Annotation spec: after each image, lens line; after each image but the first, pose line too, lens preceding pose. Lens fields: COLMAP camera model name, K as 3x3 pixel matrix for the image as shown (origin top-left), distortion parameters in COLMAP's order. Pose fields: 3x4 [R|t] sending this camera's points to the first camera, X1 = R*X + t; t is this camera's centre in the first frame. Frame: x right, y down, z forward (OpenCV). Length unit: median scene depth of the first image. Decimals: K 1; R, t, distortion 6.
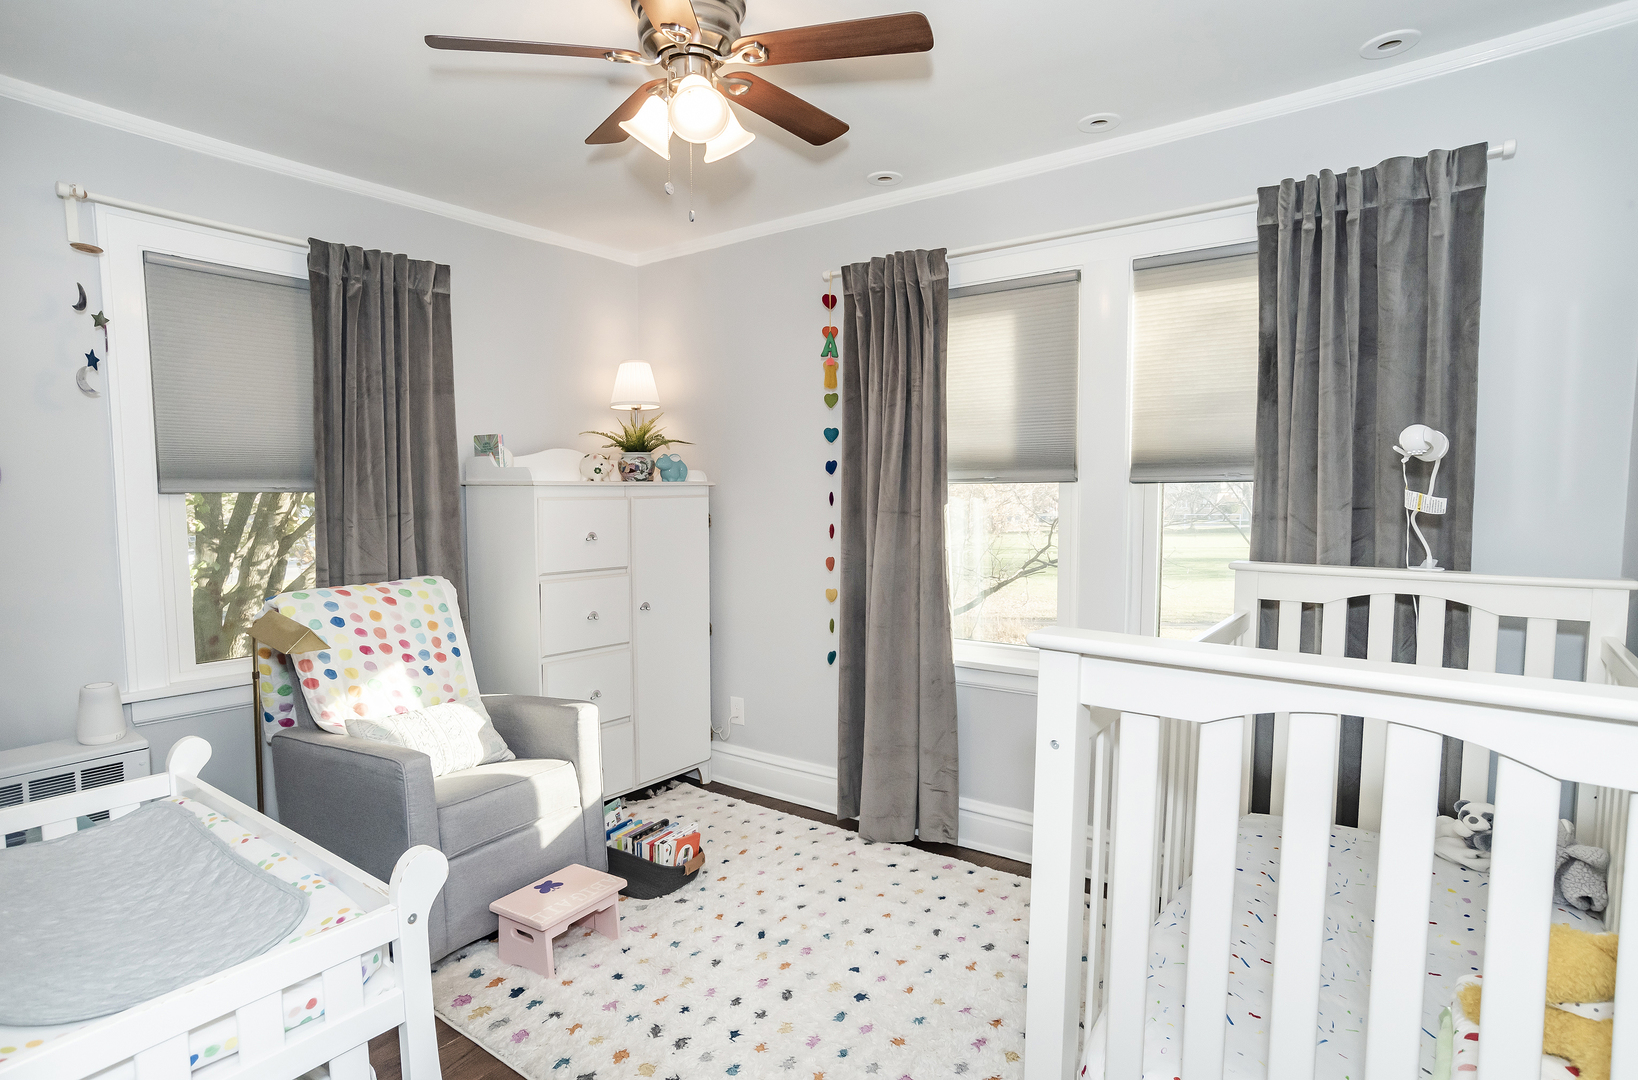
lens RADIAL K [[843.8, 0, 811.6], [0, 843.8, 555.8], [0, 0, 1]] dist [-0.007358, 0.000954]
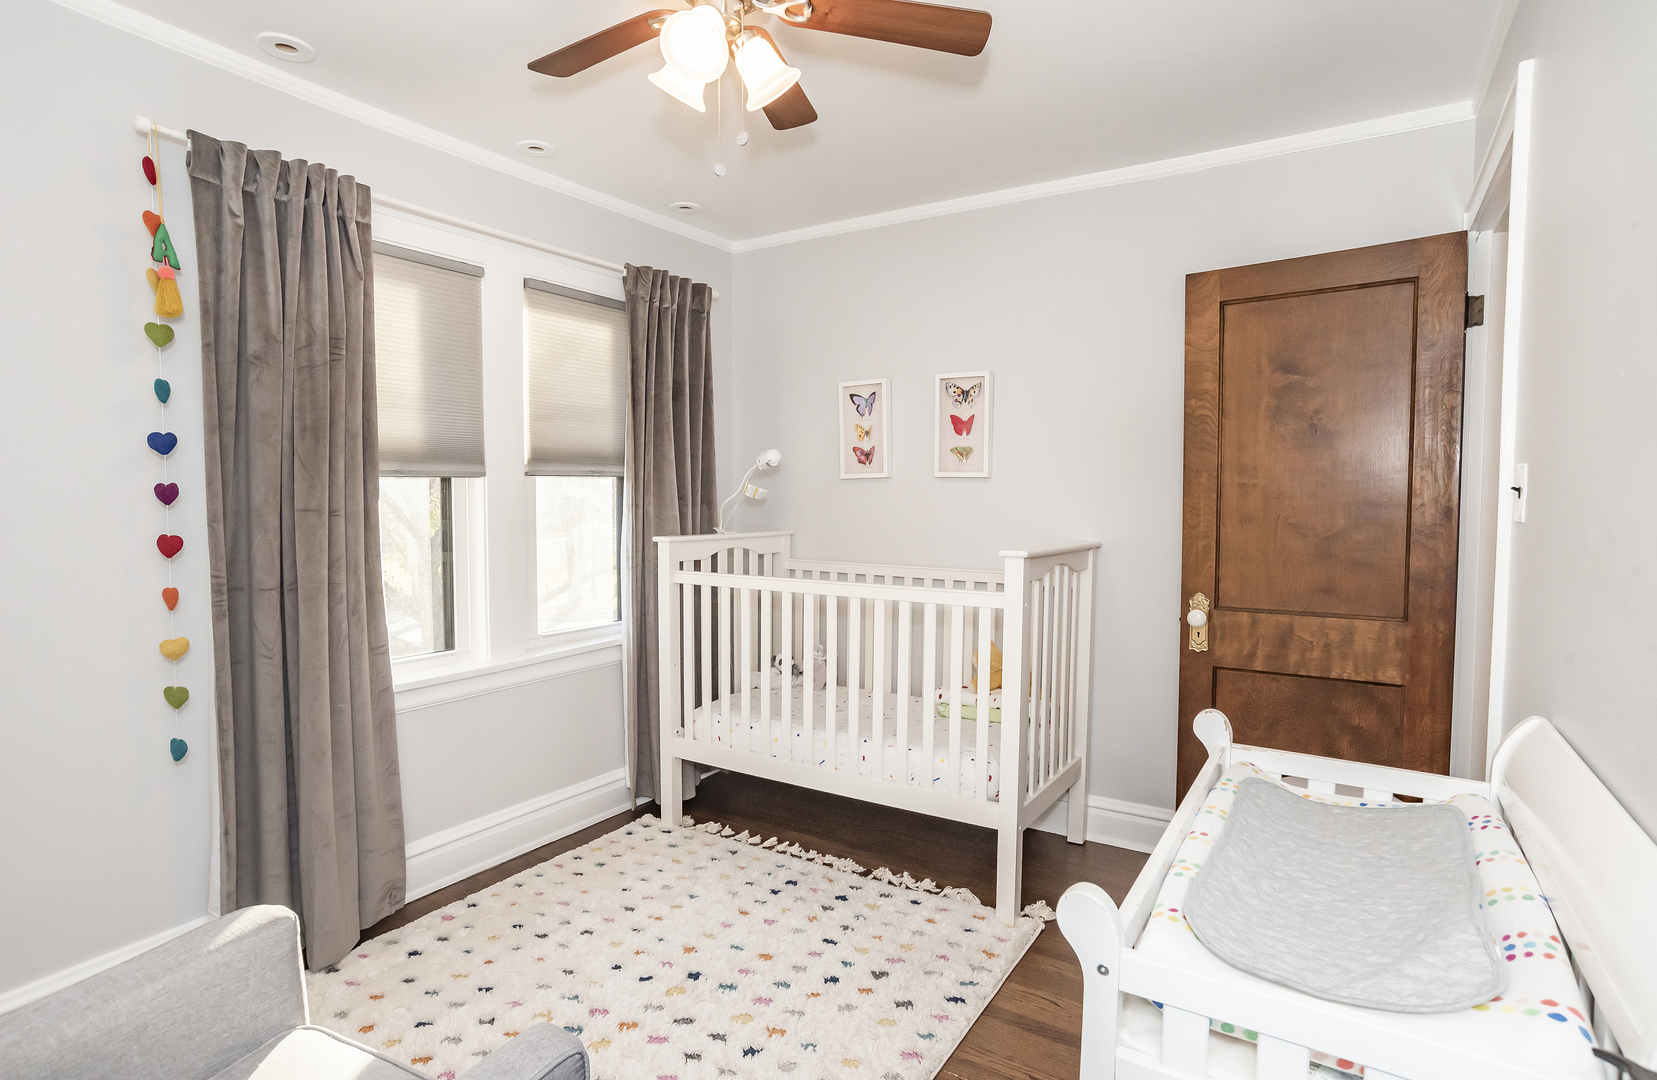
lens RADIAL K [[851.1, 0, 819.2], [0, 851.1, 529.1], [0, 0, 1]] dist [-0.020241, 0.012634]
pose [[-0.058812, -0.057076, 0.996636, -0.766775], [0.065246, 0.996010, 0.060890, -0.062237], [-0.996135, 0.068608, -0.054854, 0.691811]]
